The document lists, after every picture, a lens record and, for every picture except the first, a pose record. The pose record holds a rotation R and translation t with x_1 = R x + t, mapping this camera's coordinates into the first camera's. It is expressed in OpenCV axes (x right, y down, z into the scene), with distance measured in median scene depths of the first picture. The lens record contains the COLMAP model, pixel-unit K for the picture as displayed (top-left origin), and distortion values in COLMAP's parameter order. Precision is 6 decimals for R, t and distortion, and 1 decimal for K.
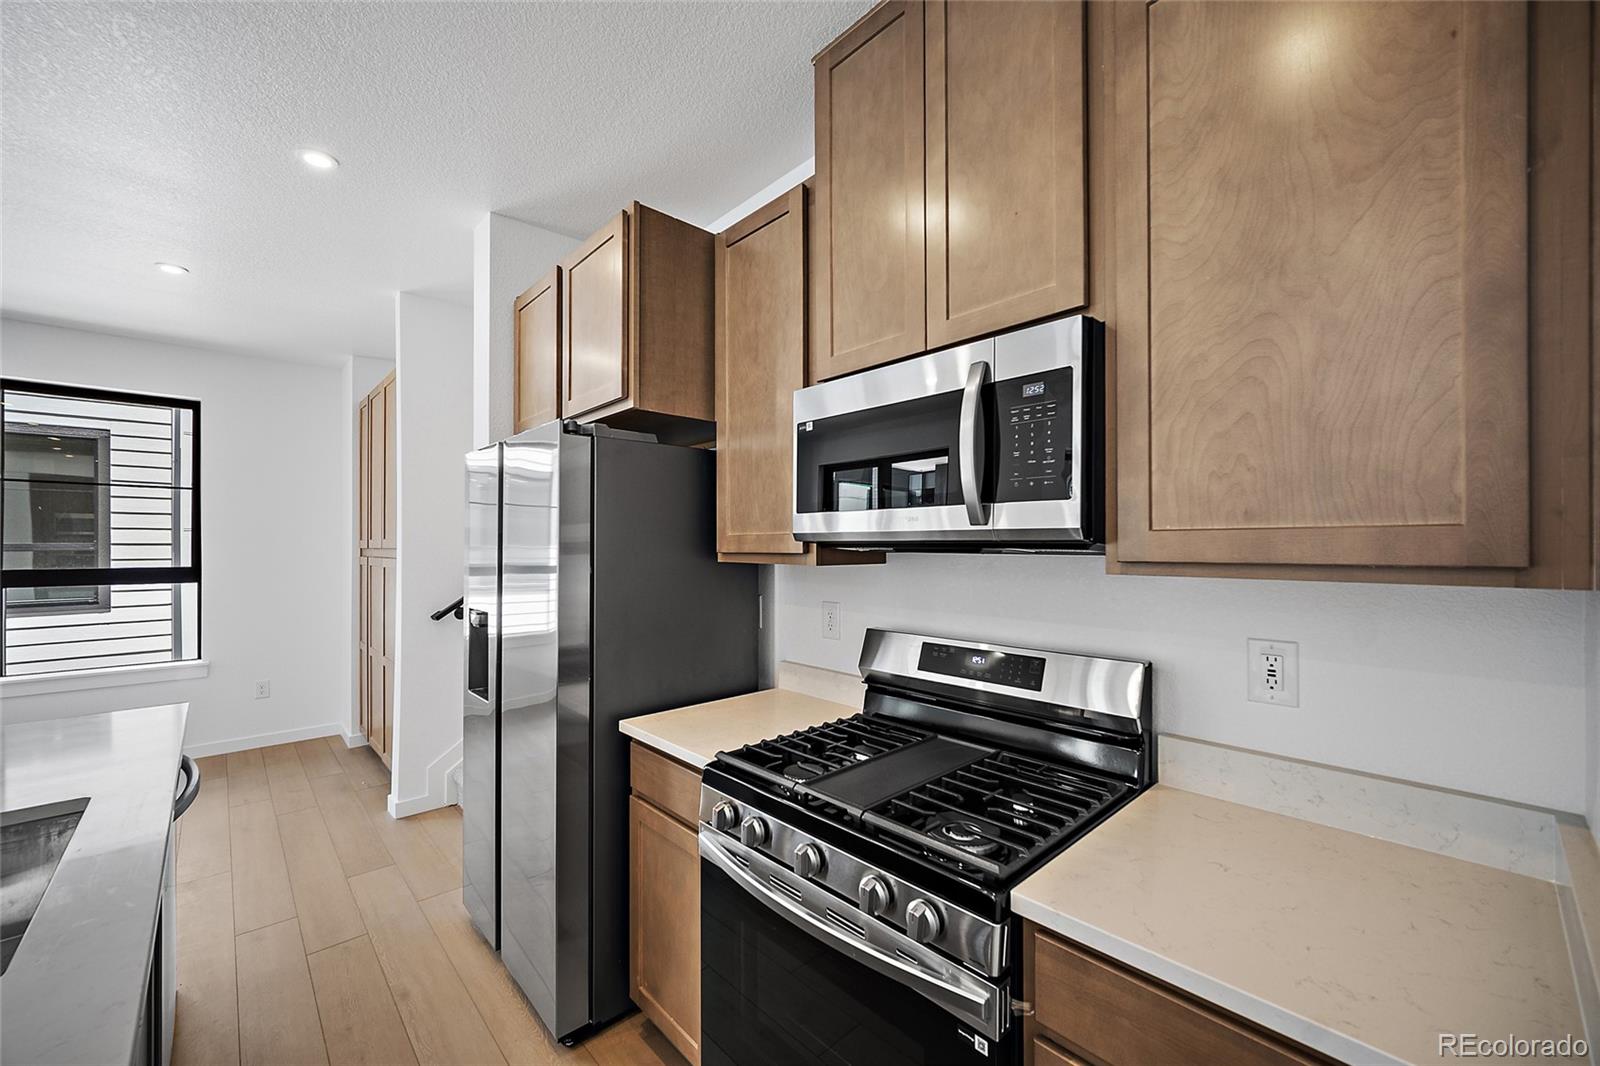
lens RADIAL K [[629.7, 0, 794.9], [0, 629.7, 540.7], [0, 0, 1]] dist [0.002826, 0.000390]
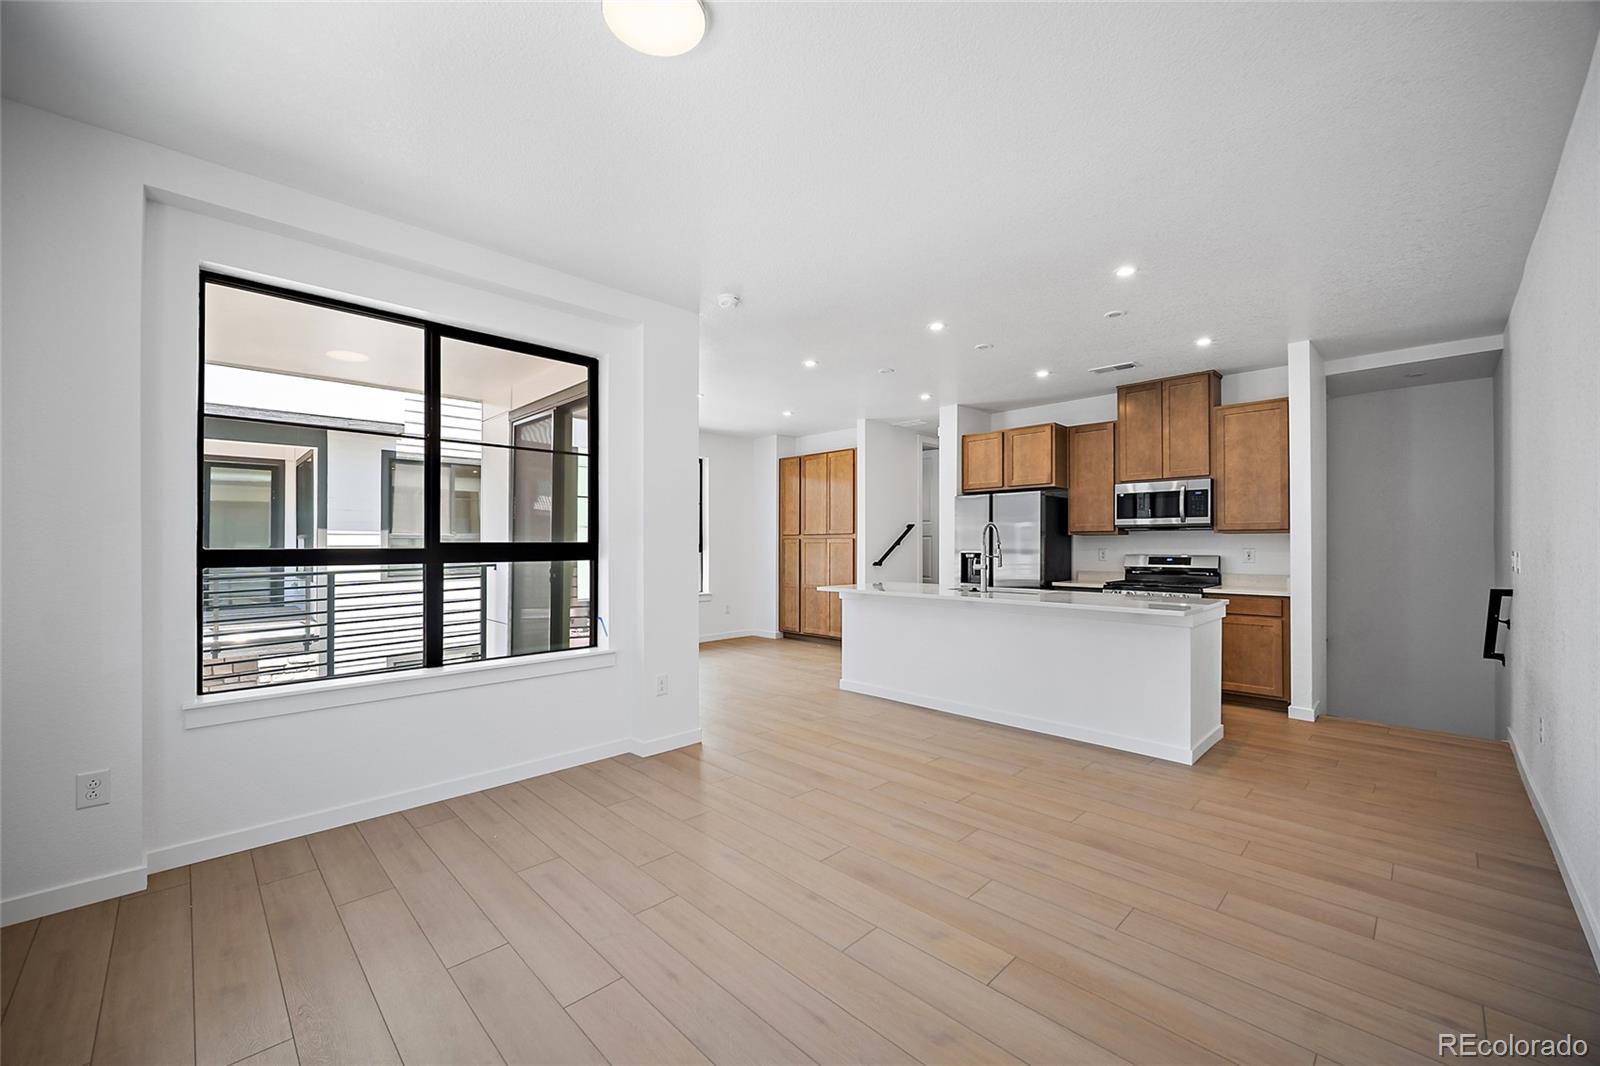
lens RADIAL K [[629.7, 0, 794.9], [0, 629.7, 540.7], [0, 0, 1]] dist [0.002826, 0.000390]
pose [[0.999532, 0.001894, 0.030547, -1.860784], [-0.001864, 0.999998, -0.001003, 0.082151], [-0.030549, 0.000946, 0.999533, -2.412931]]
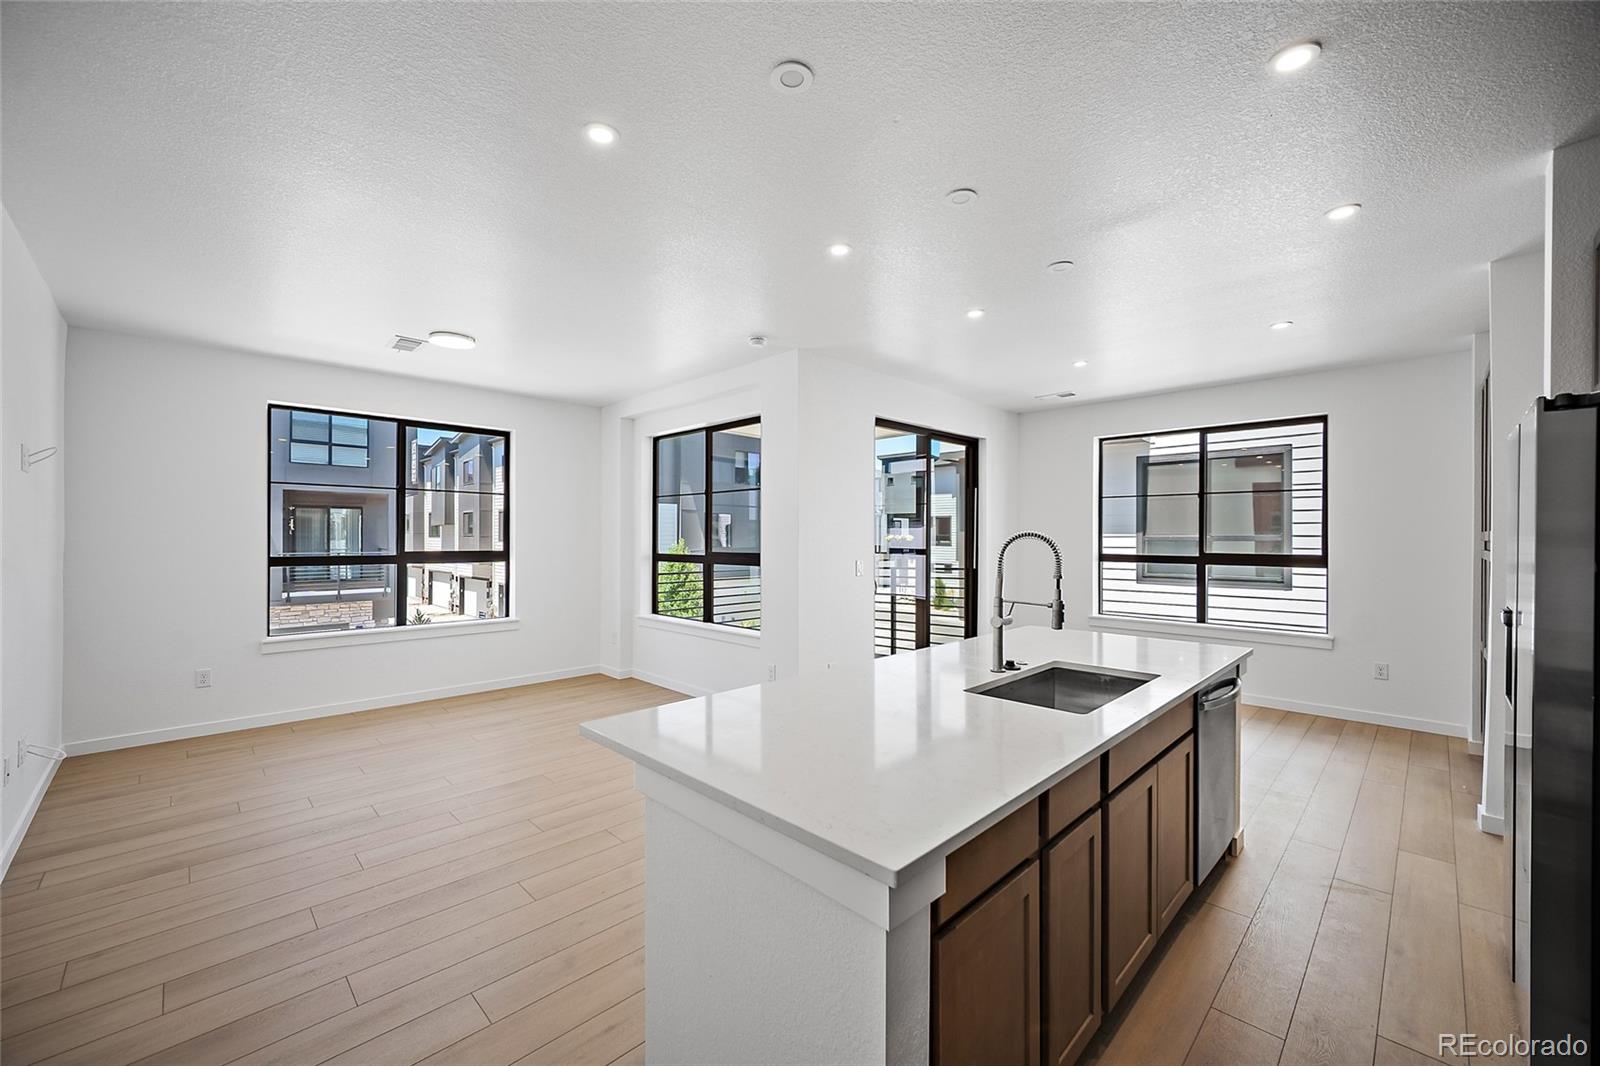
lens RADIAL K [[629.7, 0, 794.9], [0, 629.7, 540.7], [0, 0, 1]] dist [0.002826, 0.000390]
pose [[0.035524, 0.008448, -0.999333, 0.512906], [0.004662, 0.999952, 0.008619, -0.001080], [0.999358, -0.004965, 0.035483, -0.089282]]
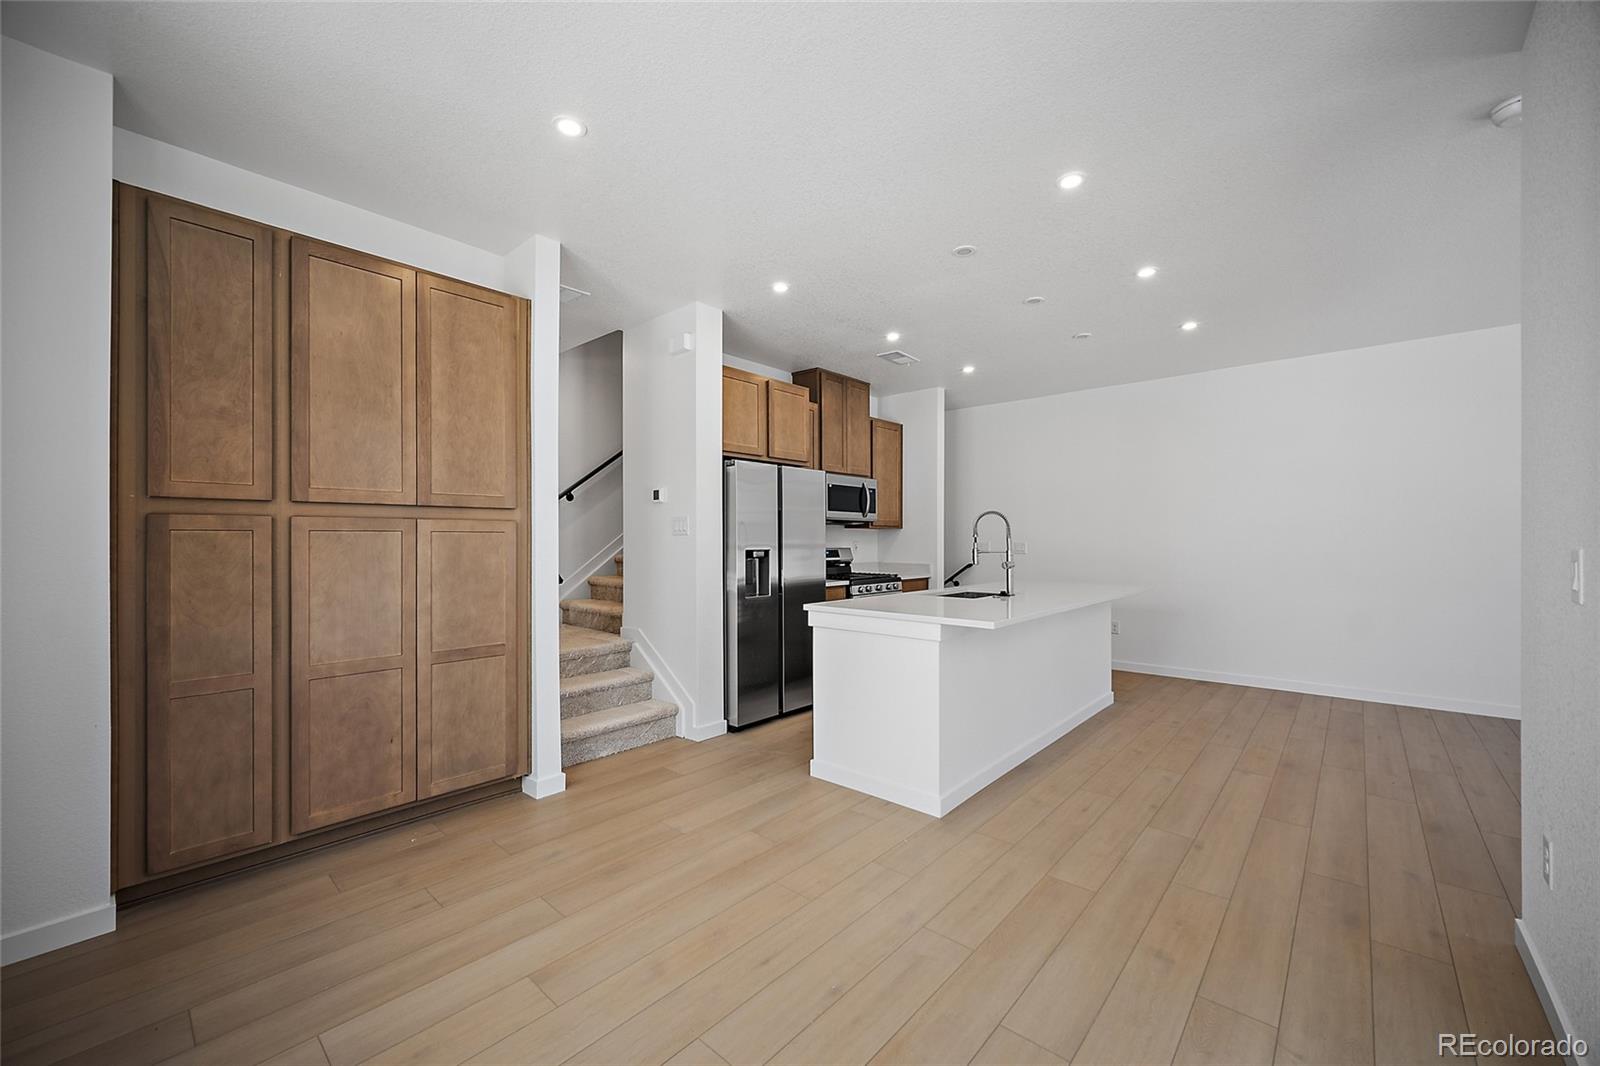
lens RADIAL K [[629.7, 0, 794.9], [0, 629.7, 540.7], [0, 0, 1]] dist [0.002826, 0.000390]
pose [[-0.095026, -0.000296, 0.995475, -3.179245], [-0.006769, 0.999977, -0.000348, 0.112521], [-0.995452, -0.006771, -0.095026, 1.435750]]
